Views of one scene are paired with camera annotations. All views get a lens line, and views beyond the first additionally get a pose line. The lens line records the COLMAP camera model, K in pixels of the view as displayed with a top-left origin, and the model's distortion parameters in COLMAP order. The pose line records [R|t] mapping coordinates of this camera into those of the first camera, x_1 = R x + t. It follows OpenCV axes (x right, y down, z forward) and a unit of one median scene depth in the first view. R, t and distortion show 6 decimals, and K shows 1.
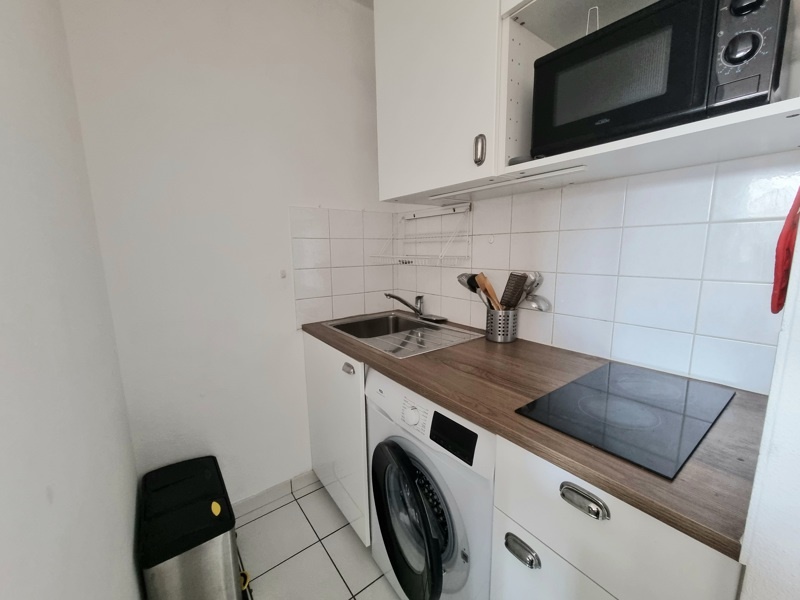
lens RADIAL K [[322.3, 0, 400.0], [0, 322.3, 300.0], [0, 0, 1]] dist [-0.002148, -0.000226]
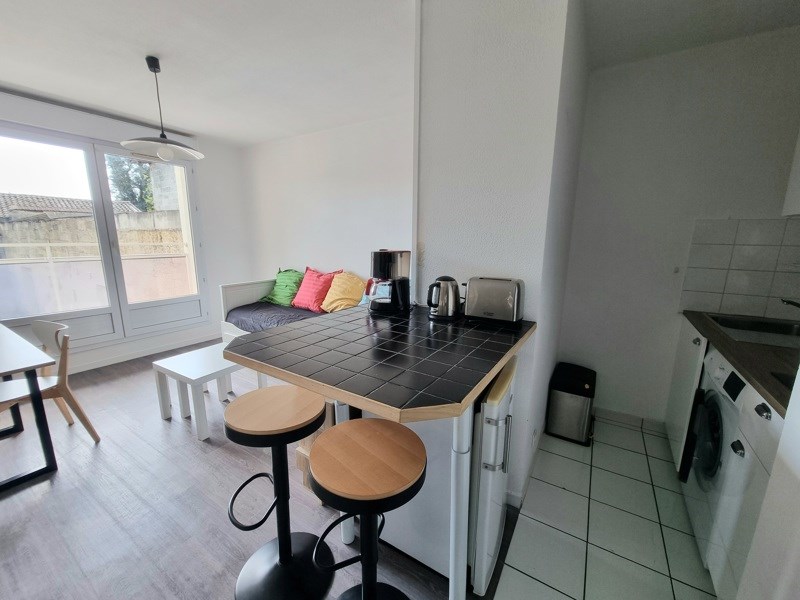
lens RADIAL K [[322.3, 0, 400.0], [0, 322.3, 300.0], [0, 0, 1]] dist [-0.002148, -0.000226]
pose [[0.348701, 0.199277, -0.915804, 0.634450], [-0.168089, 0.974588, 0.148067, 0.048865], [0.922038, 0.102305, 0.373336, -0.724298]]
